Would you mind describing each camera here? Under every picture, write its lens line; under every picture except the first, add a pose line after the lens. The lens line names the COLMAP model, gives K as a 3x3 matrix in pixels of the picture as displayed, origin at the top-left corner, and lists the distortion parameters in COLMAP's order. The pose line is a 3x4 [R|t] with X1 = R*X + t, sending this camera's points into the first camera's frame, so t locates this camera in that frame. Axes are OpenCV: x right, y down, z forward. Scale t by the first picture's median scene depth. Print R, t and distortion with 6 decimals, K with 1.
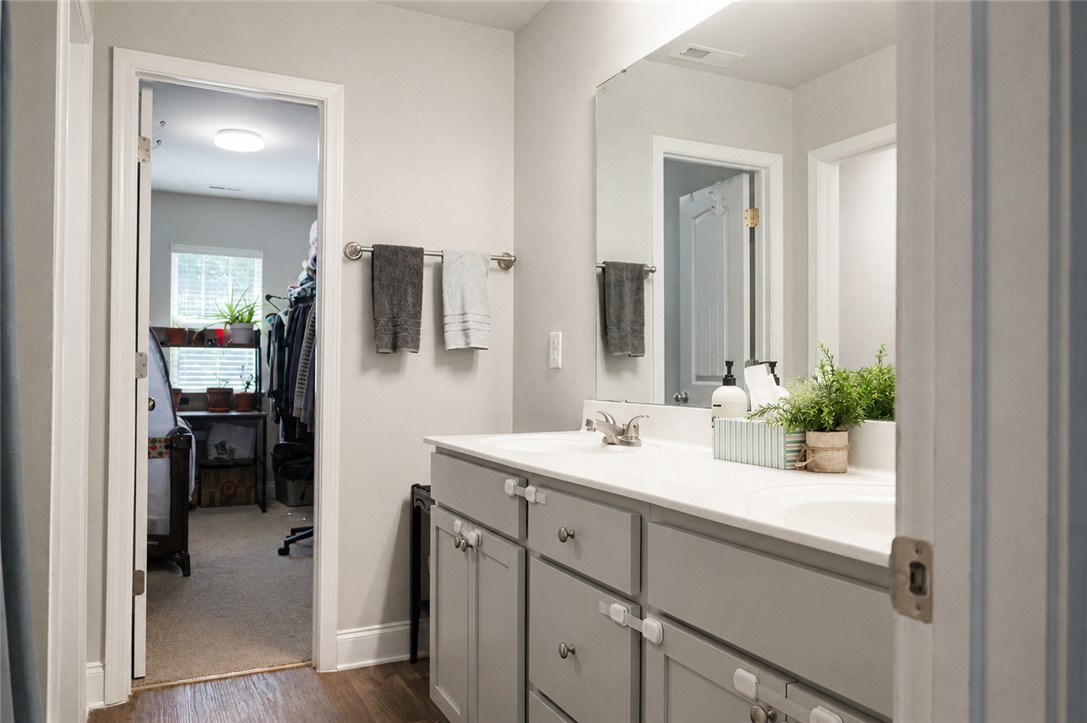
lens RADIAL K [[812.3, 0, 543.9], [0, 812.3, 365.3], [0, 0, 1]] dist [-0.006160, -0.000960]
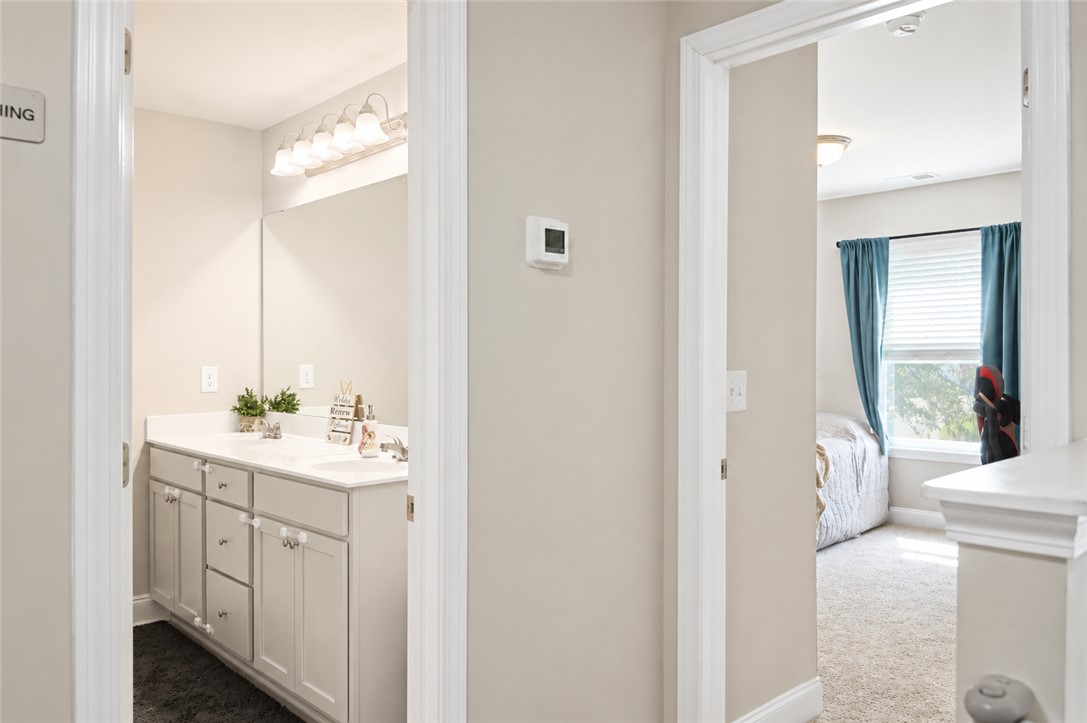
lens RADIAL K [[812.3, 0, 540.6], [0, 812.3, 360.5], [0, 0, 1]] dist [-0.006160, -0.000960]
pose [[0.951264, -0.009588, 0.308228, 0.145785], [0.003194, 0.999769, 0.021241, -0.134332], [-0.308361, -0.019222, 0.951075, -1.067722]]
